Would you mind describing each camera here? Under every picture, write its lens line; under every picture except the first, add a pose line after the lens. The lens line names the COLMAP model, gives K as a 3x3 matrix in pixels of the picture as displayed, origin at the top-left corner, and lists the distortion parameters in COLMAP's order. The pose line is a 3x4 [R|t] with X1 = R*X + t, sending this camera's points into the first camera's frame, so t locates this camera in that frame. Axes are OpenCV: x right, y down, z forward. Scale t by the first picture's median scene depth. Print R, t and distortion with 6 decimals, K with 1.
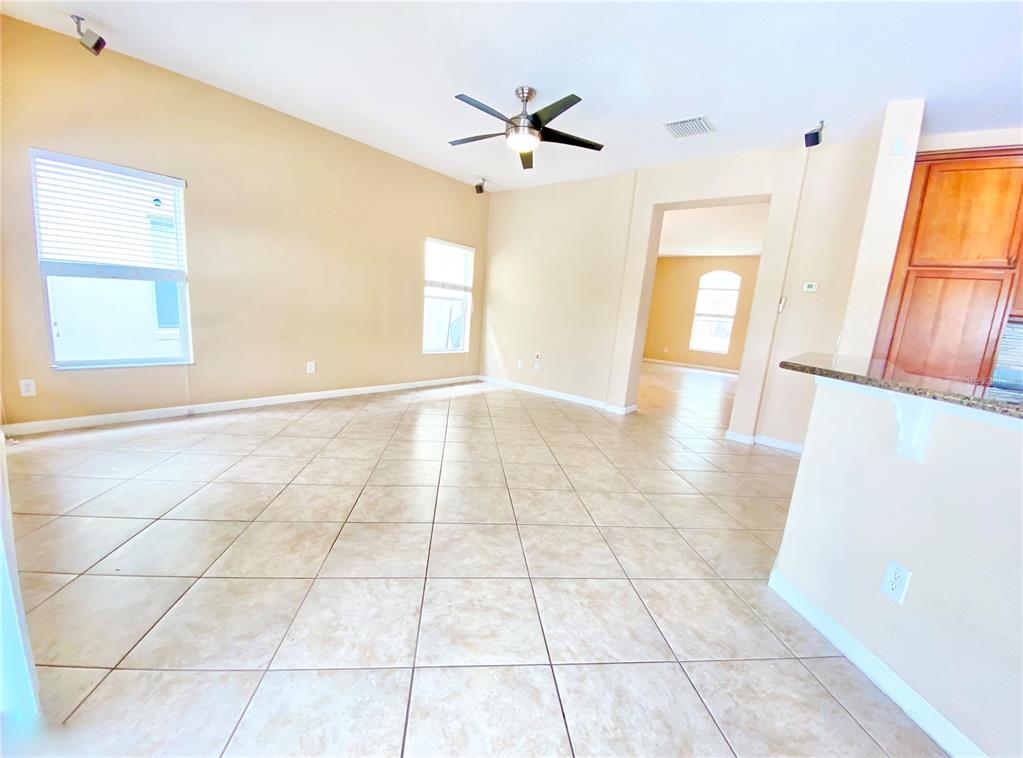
lens RADIAL K [[418.1, 0, 506.5], [0, 418.1, 387.2], [0, 0, 1]] dist [0.029461, -0.024204]
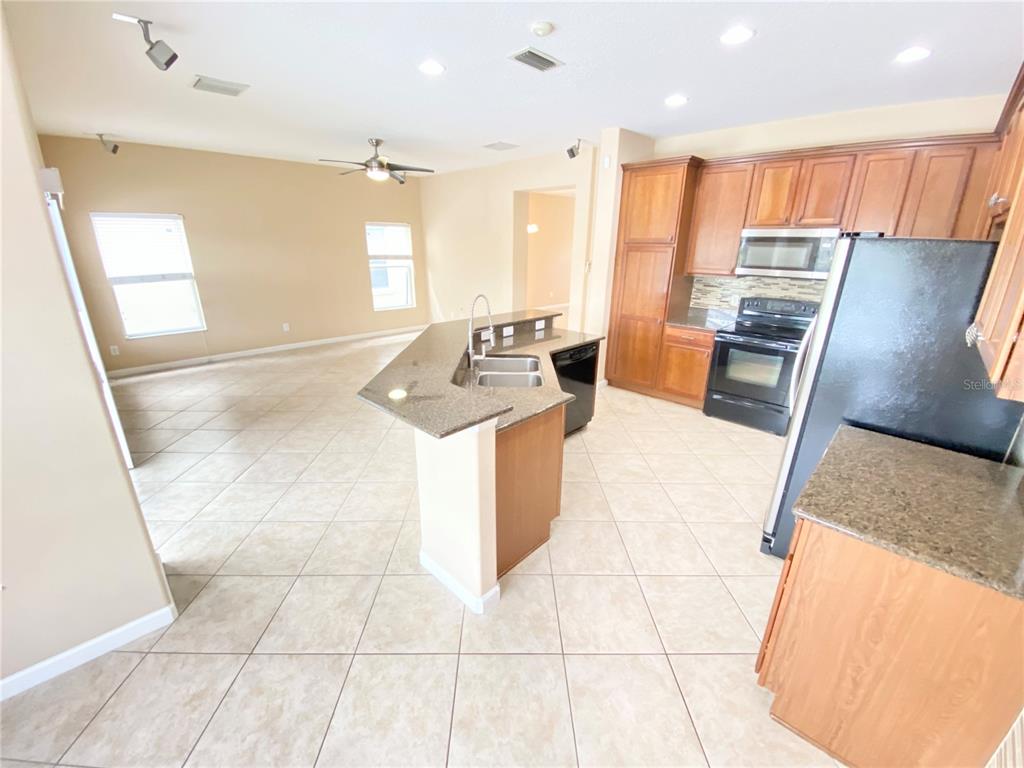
lens RADIAL K [[413.7, 0, 512.0], [0, 413.7, 384.0], [0, 0, 1]] dist [0.014902, -0.018102]
pose [[0.994120, -0.036243, -0.102039, 0.671942], [0.049902, 0.989633, 0.134668, -0.008614], [0.096101, -0.138968, 0.985623, -0.561870]]
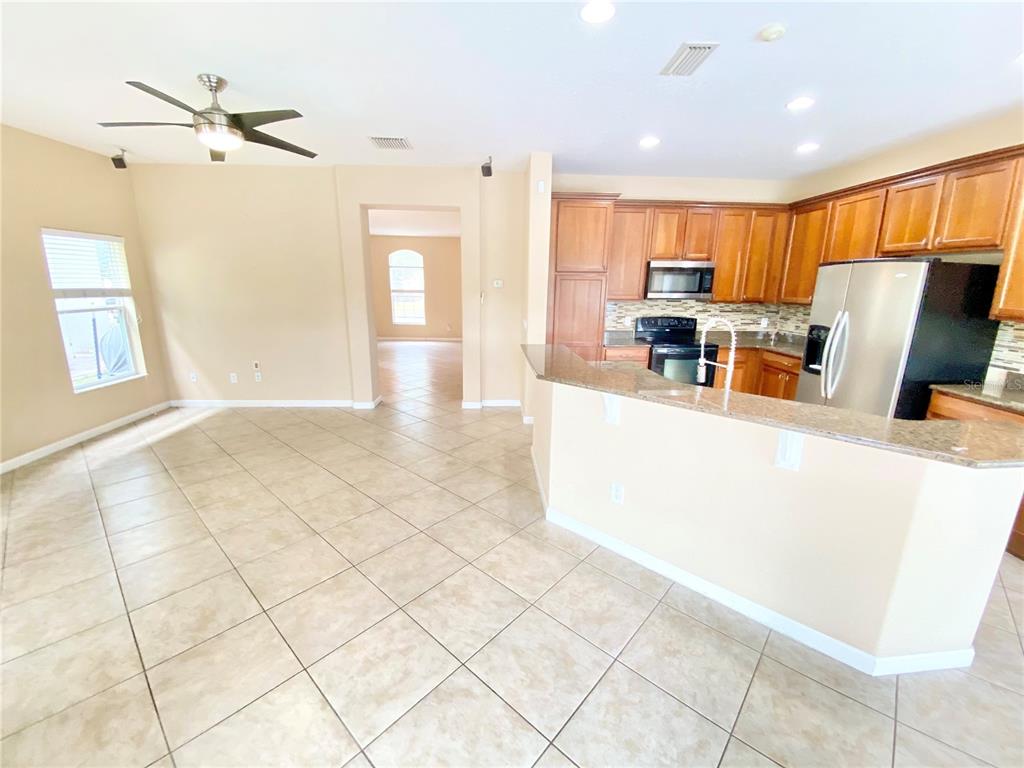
lens RADIAL K [[414.2, 0, 507.7], [0, 414.2, 385.6], [0, 0, 1]] dist [0.041350, -0.033404]
pose [[0.744671, -0.221523, 0.629597, -0.175496], [0.167584, 0.975152, 0.144893, -0.133497], [-0.646050, -0.002387, 0.763291, -0.010676]]
